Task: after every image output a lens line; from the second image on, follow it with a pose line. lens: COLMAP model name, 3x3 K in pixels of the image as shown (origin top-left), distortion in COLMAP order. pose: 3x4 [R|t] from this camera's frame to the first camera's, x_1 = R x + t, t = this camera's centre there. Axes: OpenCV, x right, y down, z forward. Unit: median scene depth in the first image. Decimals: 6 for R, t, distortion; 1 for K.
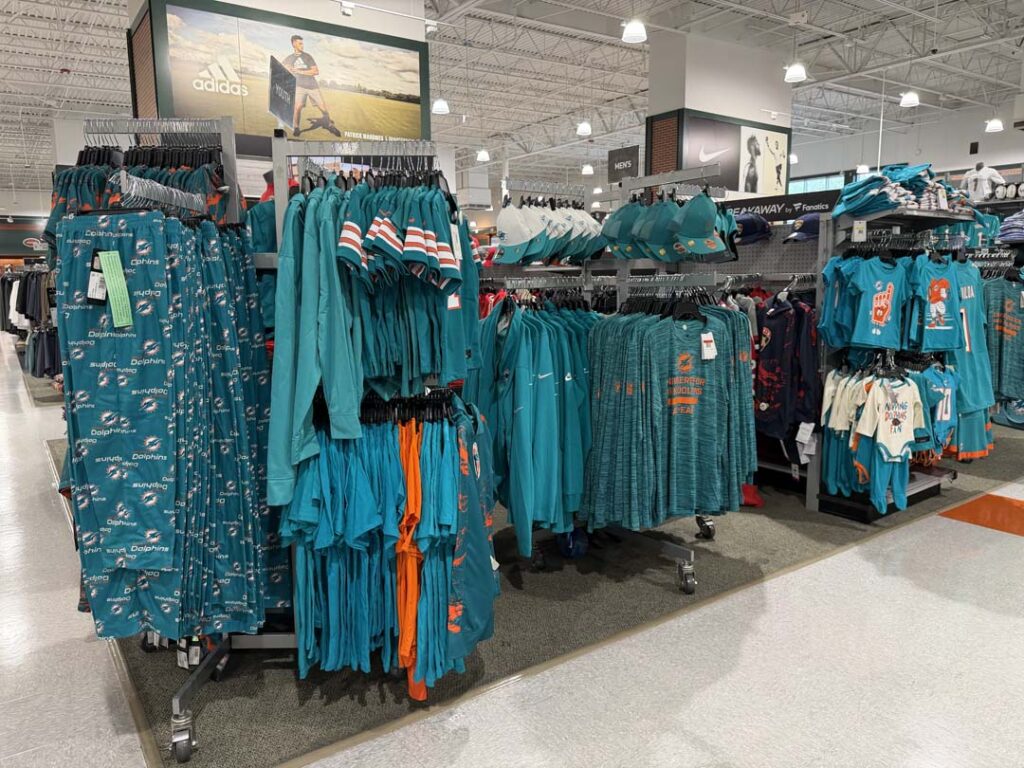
lens RADIAL K [[718.9, 0, 512.0], [0, 718.9, 384.0], [0, 0, 1]] dist [0.046277, -0.059860]
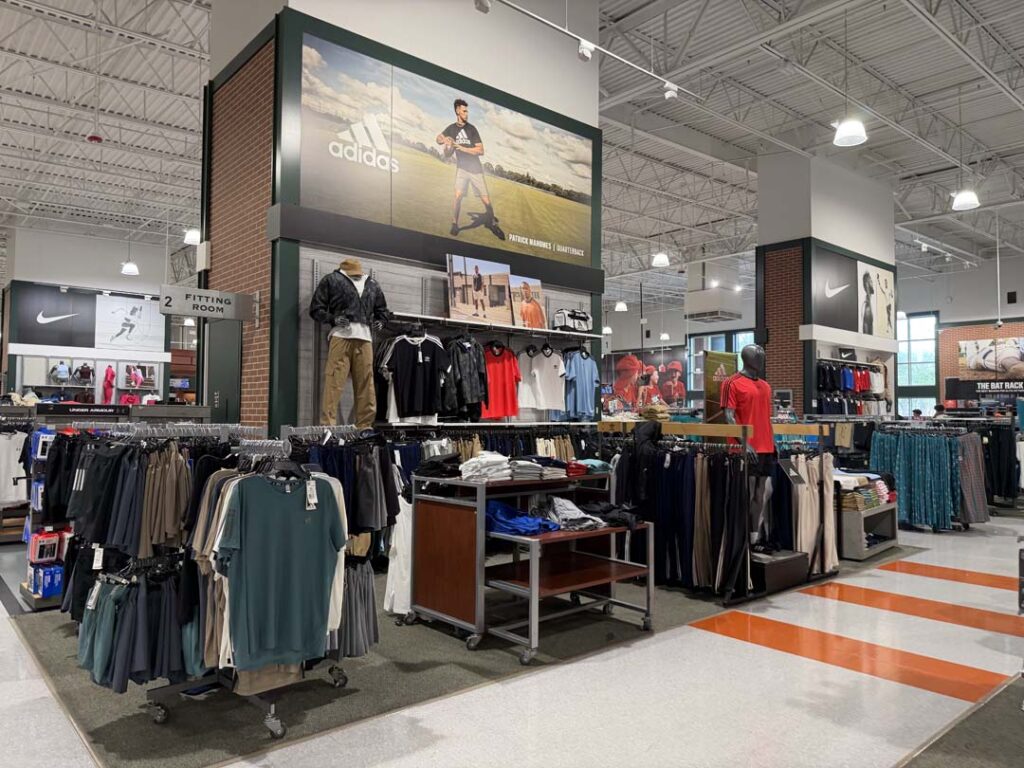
lens RADIAL K [[718.2, 0, 517.1], [0, 718.2, 382.8], [0, 0, 1]] dist [0.144806, -0.197492]
pose [[0.992624, 0.020694, 0.119452, -0.293246], [0.002354, 0.981848, -0.189657, -0.064905], [-0.121208, 0.188540, 0.974557, 0.314811]]
